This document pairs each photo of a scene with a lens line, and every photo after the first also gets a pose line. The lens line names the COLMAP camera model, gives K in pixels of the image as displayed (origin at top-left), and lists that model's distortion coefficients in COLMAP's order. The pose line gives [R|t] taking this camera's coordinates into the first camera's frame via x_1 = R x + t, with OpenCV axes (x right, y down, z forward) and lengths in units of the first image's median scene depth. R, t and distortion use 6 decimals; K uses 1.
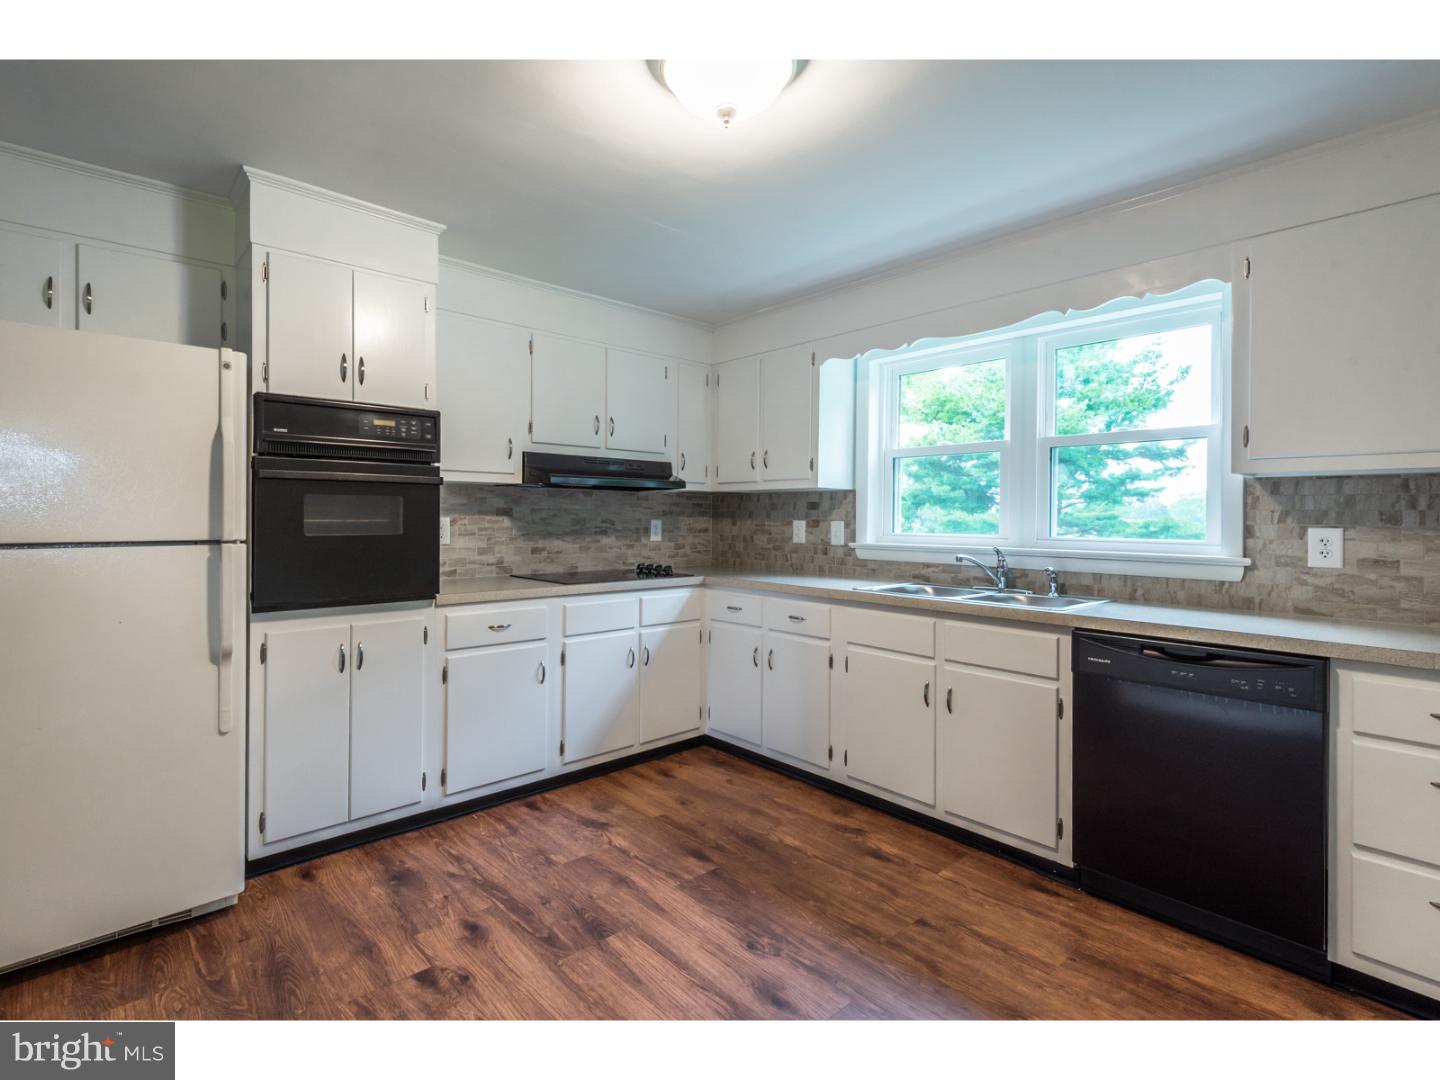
lens RADIAL K [[686.9, 0, 691.1], [0, 686.9, 515.6], [0, 0, 1]] dist [0.001434, -0.000659]
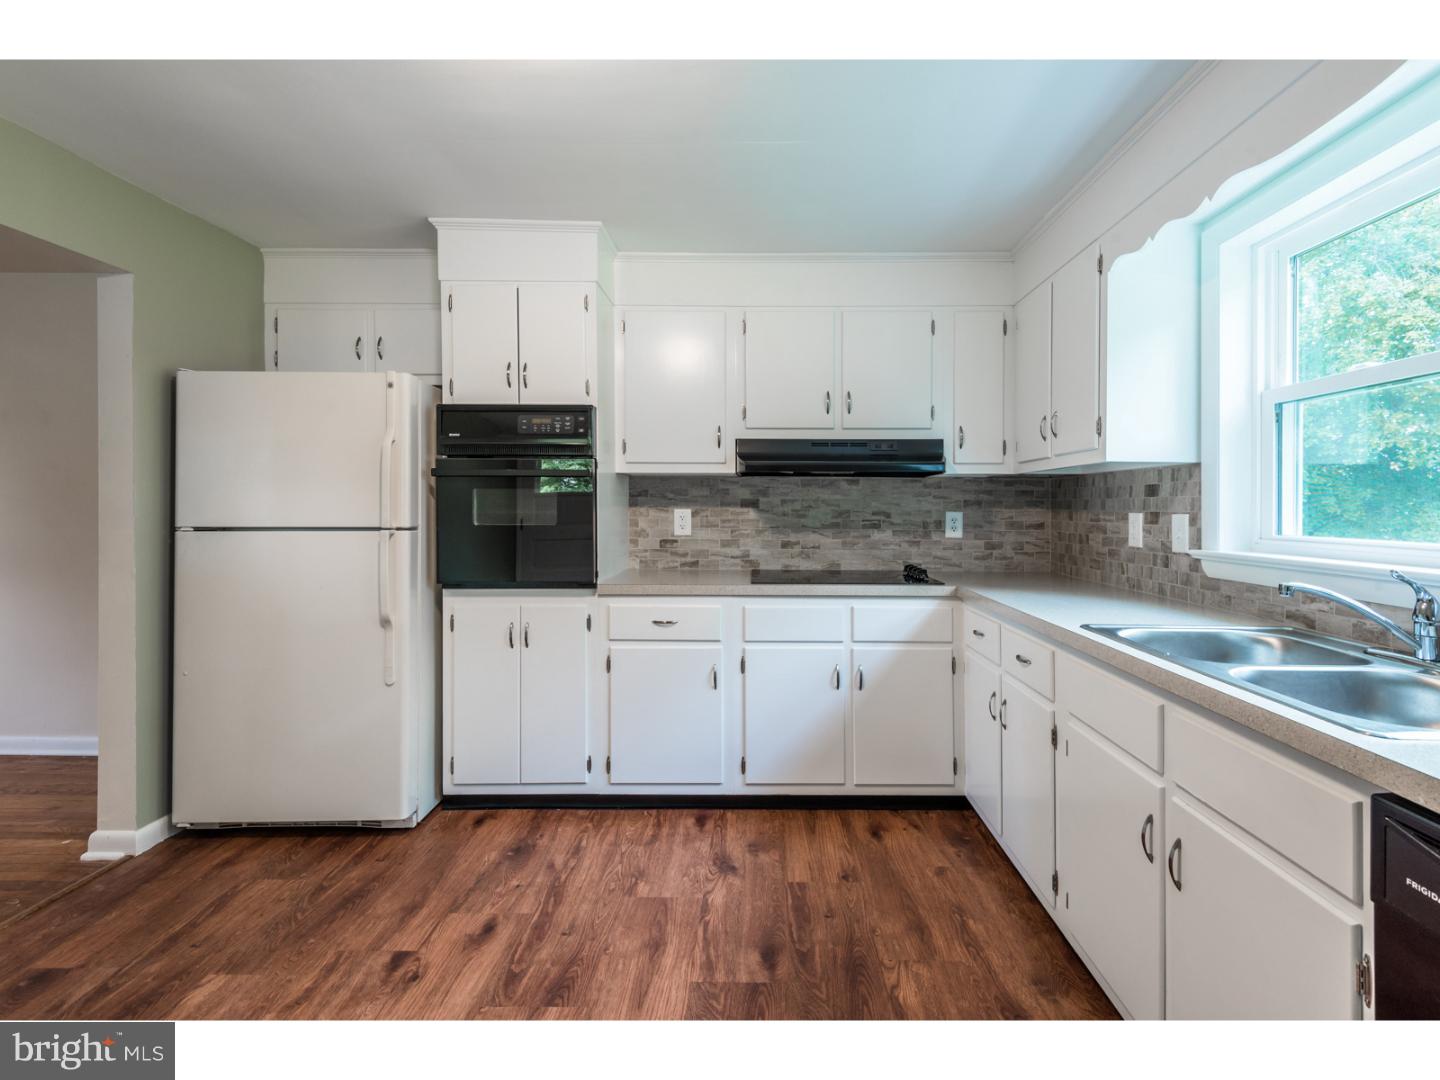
lens RADIAL K [[662.3, 0, 767.8], [0, 662.3, 505.8], [0, 0, 1]] dist [0.010677, -0.000754]
pose [[0.751894, -0.004335, -0.659270, 0.411066], [0.002373, 0.999990, -0.003869, 0.002143], [0.659280, 0.001345, 0.751896, 0.370950]]
